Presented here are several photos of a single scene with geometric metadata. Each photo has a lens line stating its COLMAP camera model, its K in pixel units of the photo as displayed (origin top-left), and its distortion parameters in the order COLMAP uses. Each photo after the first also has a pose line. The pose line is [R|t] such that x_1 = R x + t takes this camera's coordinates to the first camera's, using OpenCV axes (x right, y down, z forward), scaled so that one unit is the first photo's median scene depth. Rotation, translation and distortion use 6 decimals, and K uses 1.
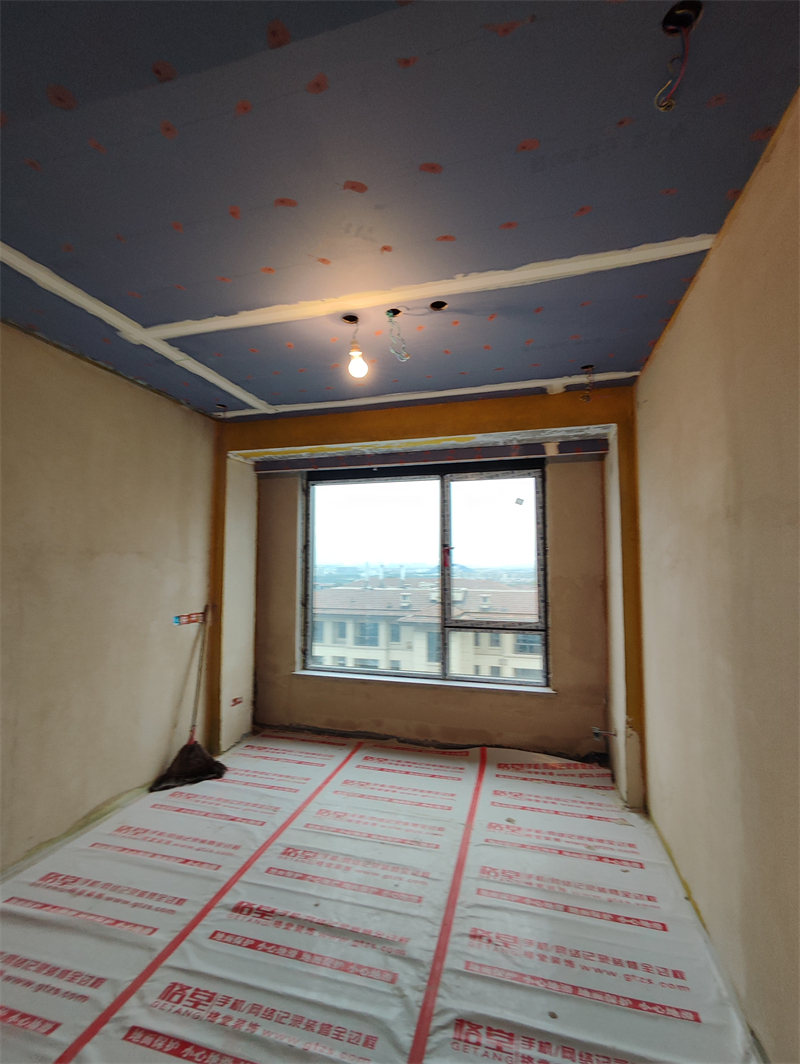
lens RADIAL K [[484.4, 0, 384.9], [0, 484.4, 533.2], [0, 0, 1]] dist [-0.003264, 0.006602]
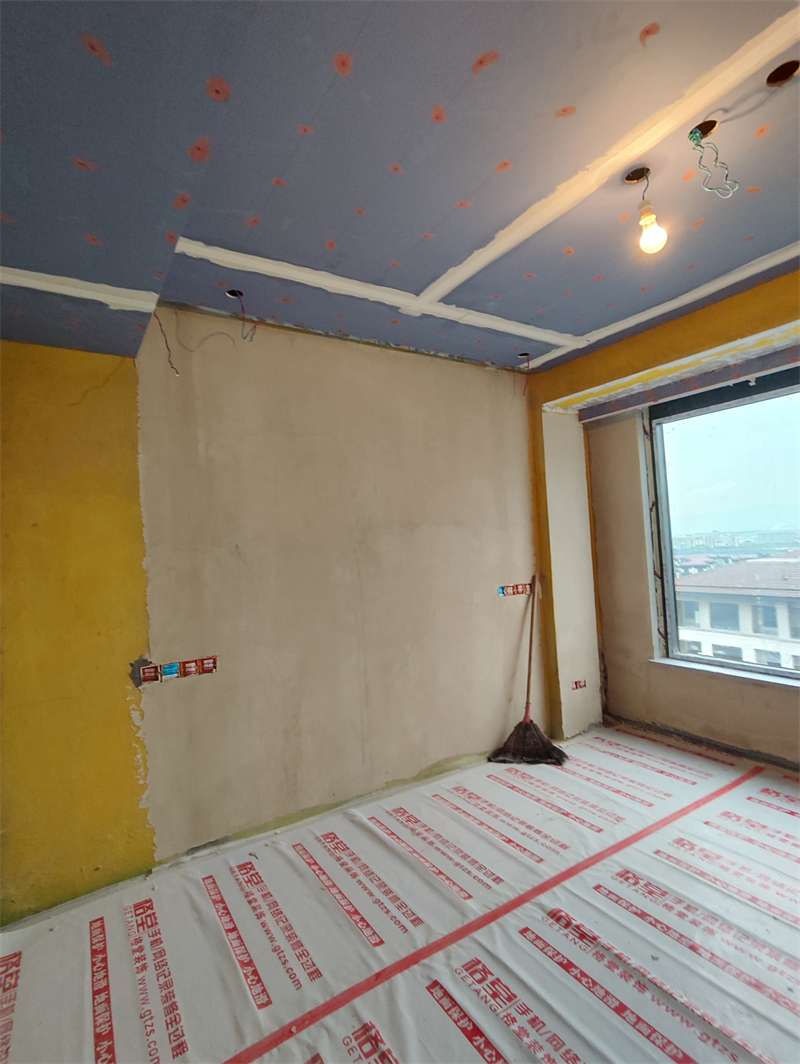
lens RADIAL K [[508.4, 0, 389.8], [0, 508.4, 528.8], [0, 0, 1]] dist [-0.000303, 0.002295]
pose [[0.725843, -0.067730, -0.684518, 0.115319], [0.092075, 0.995752, -0.000891, 0.039605], [0.681670, -0.062380, 0.728996, 0.126832]]
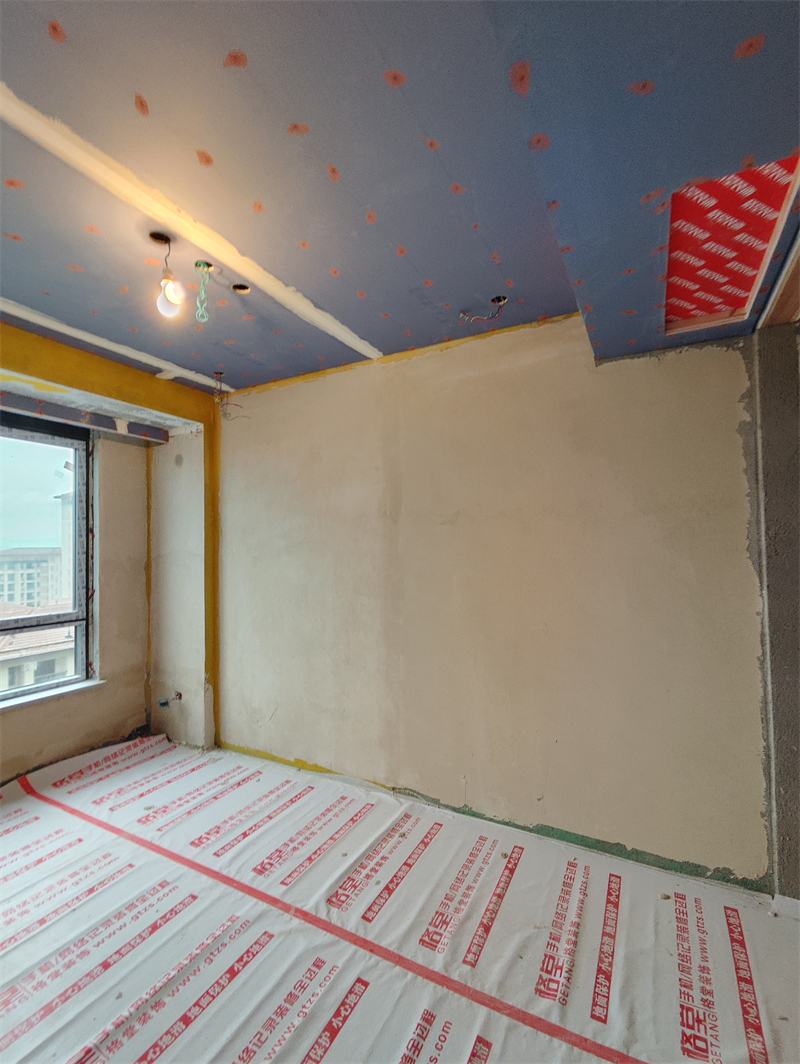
lens RADIAL K [[484.4, 0, 384.9], [0, 484.4, 533.2], [0, 0, 1]] dist [-0.003264, 0.006602]
pose [[0.223351, 0.026023, 0.974391, -0.597357], [-0.051844, 0.998546, -0.014784, 0.030531], [-0.973358, -0.047214, 0.224375, 0.343919]]
